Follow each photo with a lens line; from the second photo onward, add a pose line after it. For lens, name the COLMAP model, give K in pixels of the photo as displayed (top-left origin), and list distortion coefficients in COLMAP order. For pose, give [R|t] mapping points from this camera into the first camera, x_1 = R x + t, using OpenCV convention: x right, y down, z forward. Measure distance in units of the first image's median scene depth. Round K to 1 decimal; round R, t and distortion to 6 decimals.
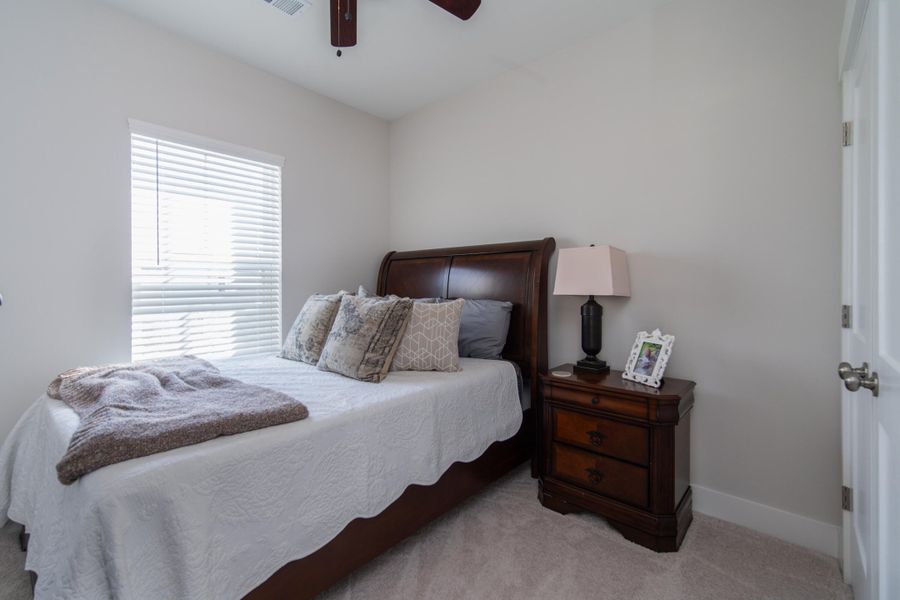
lens RADIAL K [[393.9, 0, 449.7], [0, 393.9, 288.0], [0, 0, 1]] dist [0.002949, 0.000061]
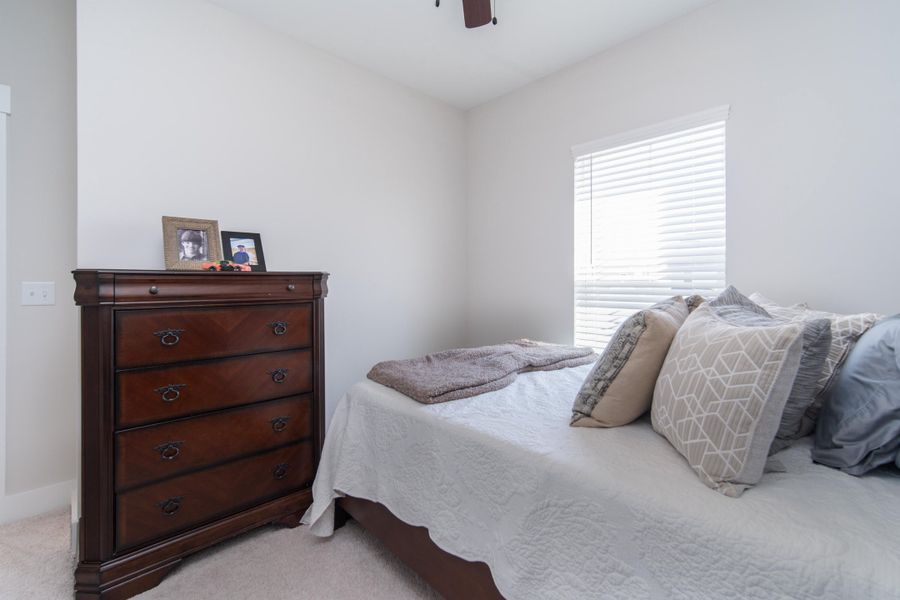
lens RADIAL K [[393.9, 0, 449.7], [0, 393.9, 288.0], [0, 0, 1]] dist [0.002949, 0.000061]
pose [[-0.099467, 0.016947, -0.994897, 0.443268], [-0.003844, 0.999841, 0.017415, -0.009303], [0.995033, 0.005557, -0.099386, 0.728693]]
